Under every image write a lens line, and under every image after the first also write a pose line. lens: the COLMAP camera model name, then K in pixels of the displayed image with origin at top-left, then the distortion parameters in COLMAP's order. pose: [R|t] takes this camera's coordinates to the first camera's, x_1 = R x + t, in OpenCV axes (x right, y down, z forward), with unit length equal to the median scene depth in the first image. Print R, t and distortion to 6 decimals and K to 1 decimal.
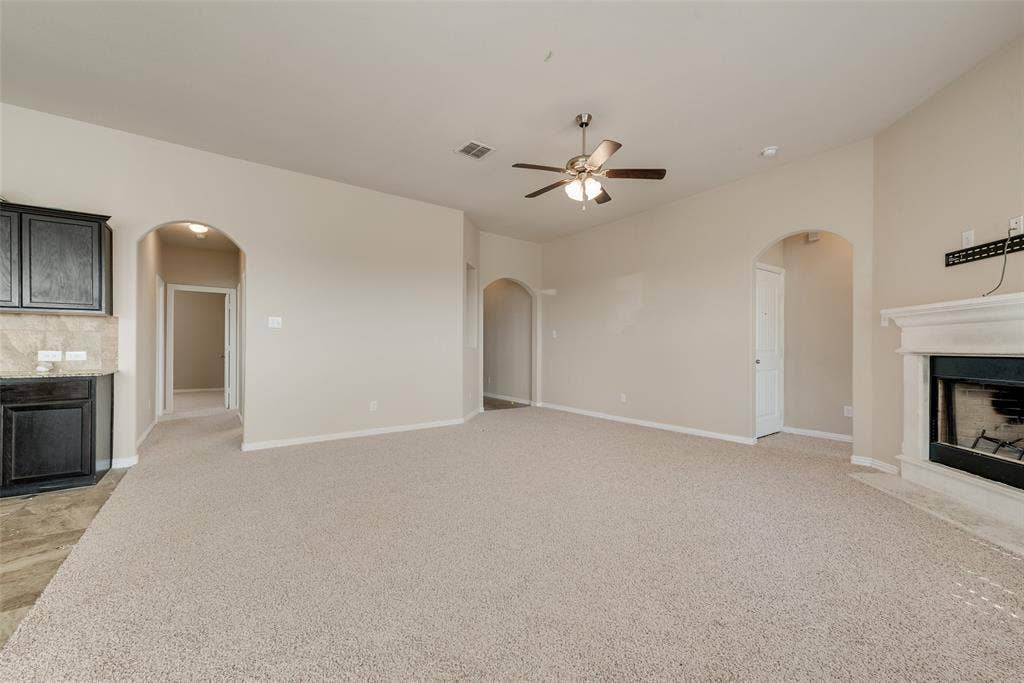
lens RADIAL K [[403.1, 0, 514.7], [0, 403.1, 345.4], [0, 0, 1]] dist [0.001278, -0.000278]
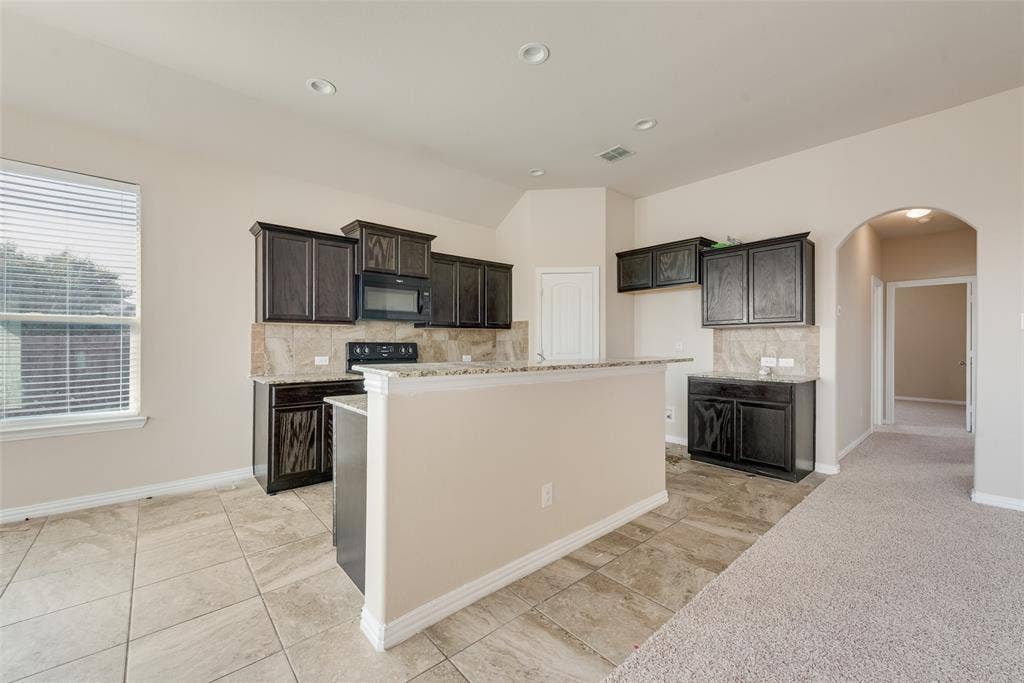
lens RADIAL K [[403.1, 0, 507.0], [0, 403.1, 343.5], [0, 0, 1]] dist [0.001278, -0.000278]
pose [[0.072278, -0.003457, -0.997379, -0.010064], [0.003202, 0.999990, -0.003234, -0.027516], [0.997379, -0.002959, 0.072288, 0.138236]]
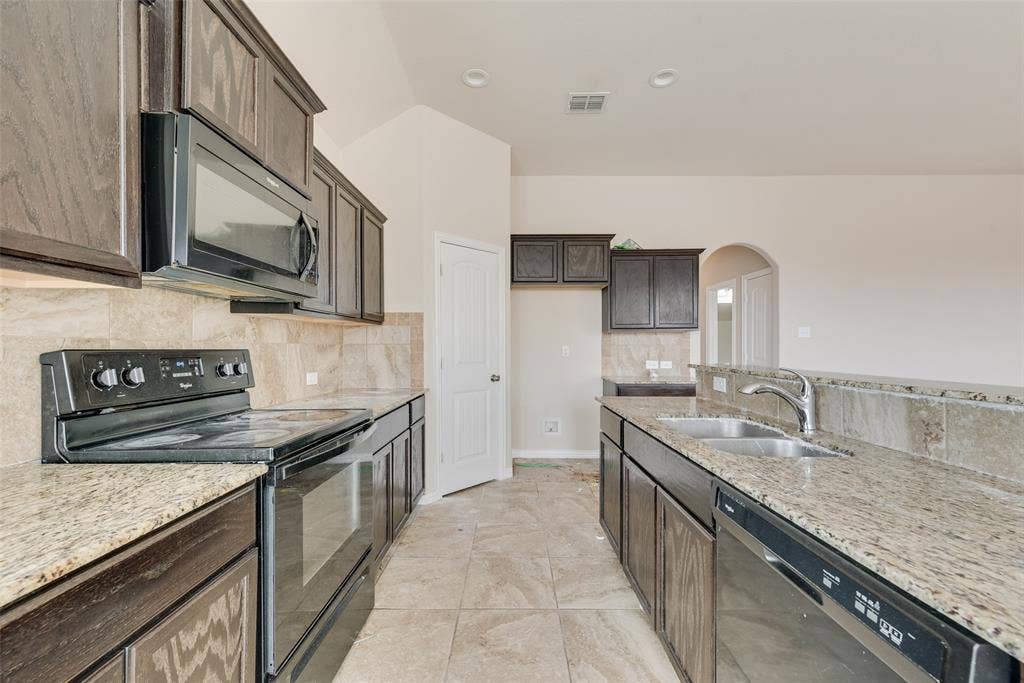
lens RADIAL K [[403.1, 0, 514.4], [0, 403.1, 347.1], [0, 0, 1]] dist [0.001278, -0.000278]
pose [[0.802634, -0.003568, -0.596461, -0.750447], [0.006812, 0.999972, 0.003185, -0.037860], [0.596433, -0.006619, 0.802636, -0.289272]]
